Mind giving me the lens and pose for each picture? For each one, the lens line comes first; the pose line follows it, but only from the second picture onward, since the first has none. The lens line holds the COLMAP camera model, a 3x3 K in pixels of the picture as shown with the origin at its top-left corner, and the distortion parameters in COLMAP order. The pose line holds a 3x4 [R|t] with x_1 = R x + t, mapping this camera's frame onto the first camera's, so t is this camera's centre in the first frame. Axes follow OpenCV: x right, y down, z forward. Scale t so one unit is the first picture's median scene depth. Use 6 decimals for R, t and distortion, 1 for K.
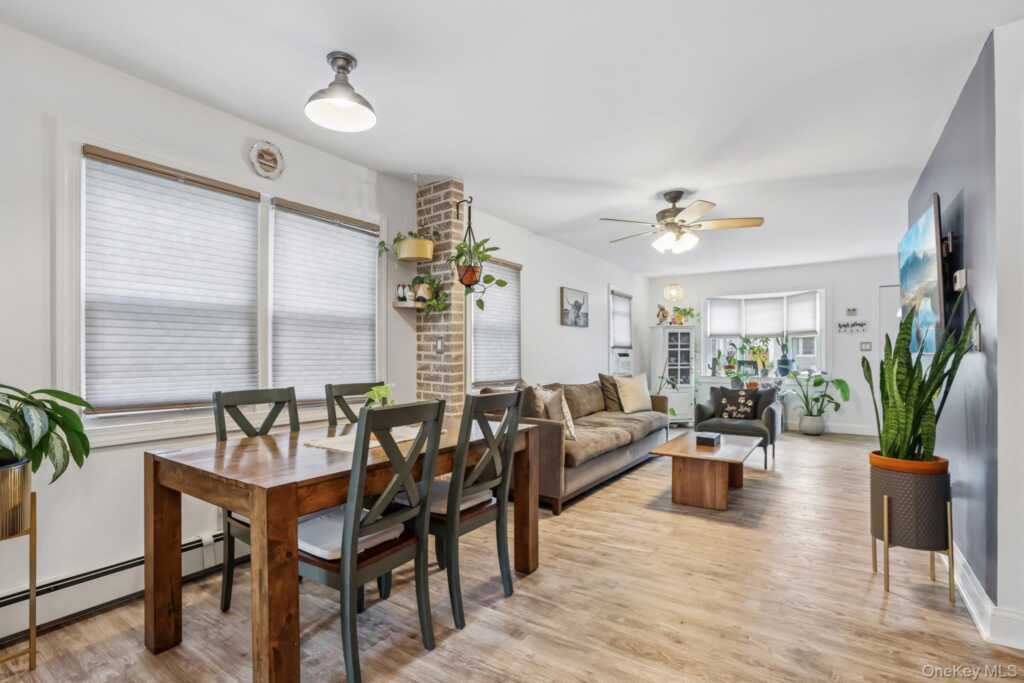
lens RADIAL K [[484.5, 0, 587.9], [0, 484.5, 359.0], [0, 0, 1]] dist [-0.005828, 0.002912]
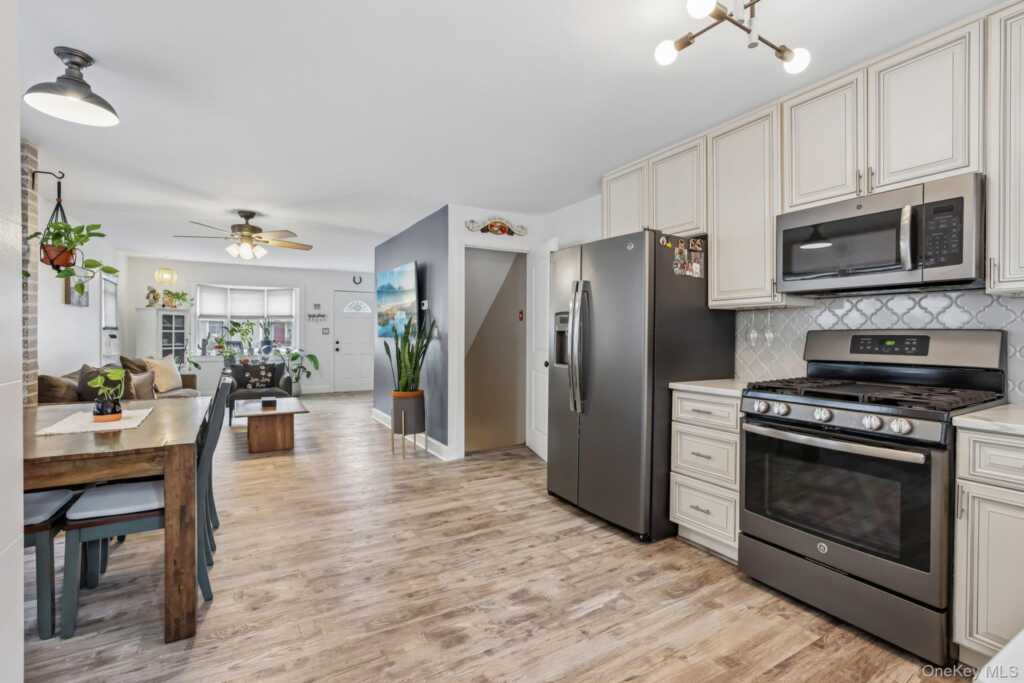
lens RADIAL K [[446.7, 0, 526.9], [0, 446.7, 336.7], [0, 0, 1]] dist [-0.001193, 0.001240]
pose [[0.427238, 0.003116, 0.904134, -0.376655], [-0.004902, 0.999987, -0.001130, -0.011008], [-0.904126, -0.003950, 0.427247, -0.113163]]
